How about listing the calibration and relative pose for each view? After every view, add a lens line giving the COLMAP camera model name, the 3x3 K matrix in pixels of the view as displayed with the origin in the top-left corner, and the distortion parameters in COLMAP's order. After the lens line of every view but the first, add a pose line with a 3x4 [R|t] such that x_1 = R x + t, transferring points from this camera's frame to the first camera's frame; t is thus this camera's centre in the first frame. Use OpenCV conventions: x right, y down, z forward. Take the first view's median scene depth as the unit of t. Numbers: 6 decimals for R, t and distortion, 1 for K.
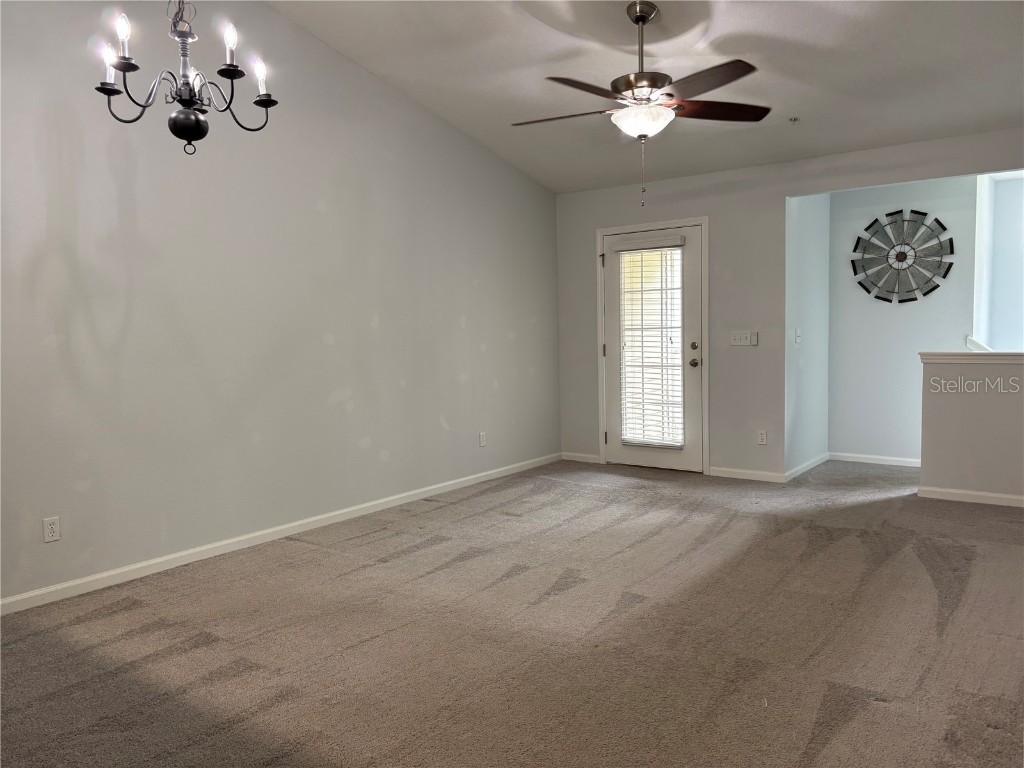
lens RADIAL K [[775.4, 0, 517.5], [0, 775.4, 387.8], [0, 0, 1]] dist [0.056031, -0.057813]
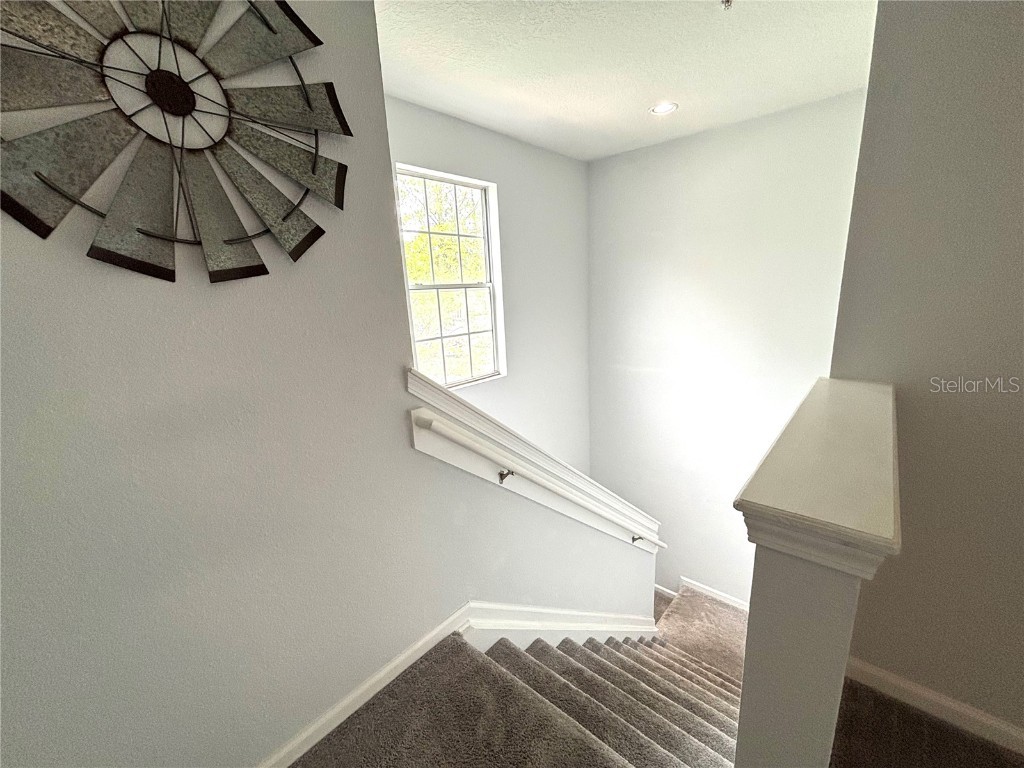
lens RADIAL K [[412.9, 0, 511.0], [0, 412.9, 388.1], [0, 0, 1]] dist [0.002336, -0.000048]
pose [[0.067435, -0.220102, 0.973143, 0.349890], [0.126737, 0.969352, 0.210462, -0.090529], [-0.989641, 0.109141, 0.093263, 0.896138]]
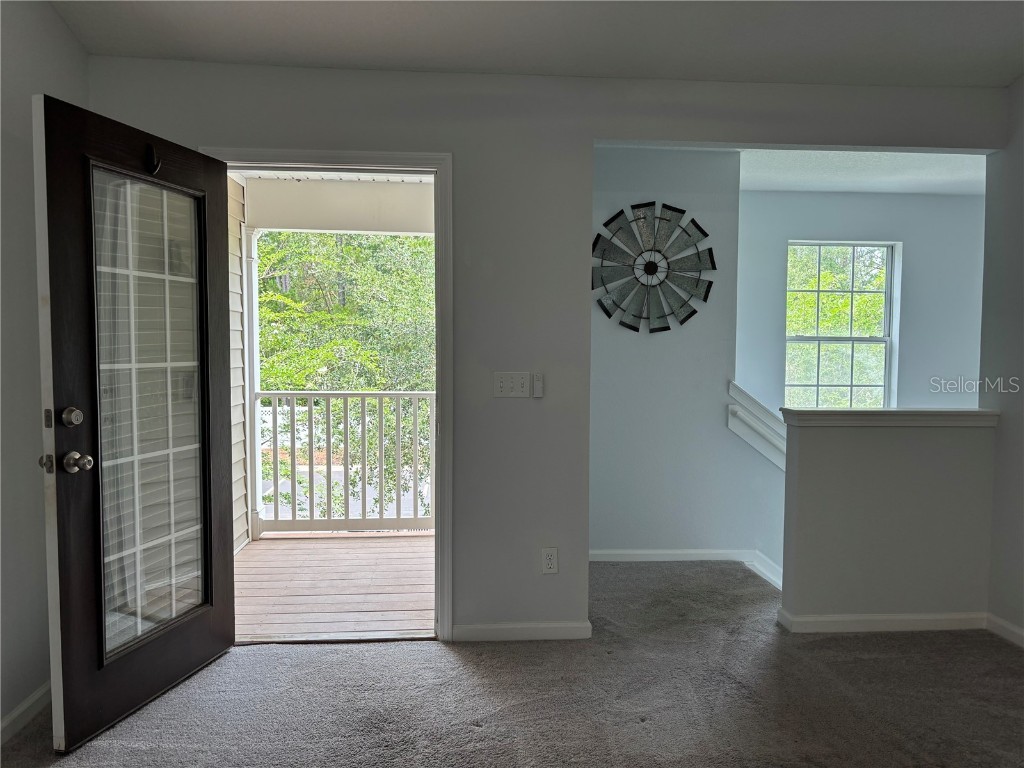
lens RADIAL K [[775.4, 0, 517.5], [0, 775.4, 387.8], [0, 0, 1]] dist [0.056031, -0.057813]
pose [[0.738932, -0.010771, 0.673694, -0.076202], [0.034259, 0.999180, -0.021601, -0.047911], [-0.672909, 0.039042, 0.738694, 0.568410]]
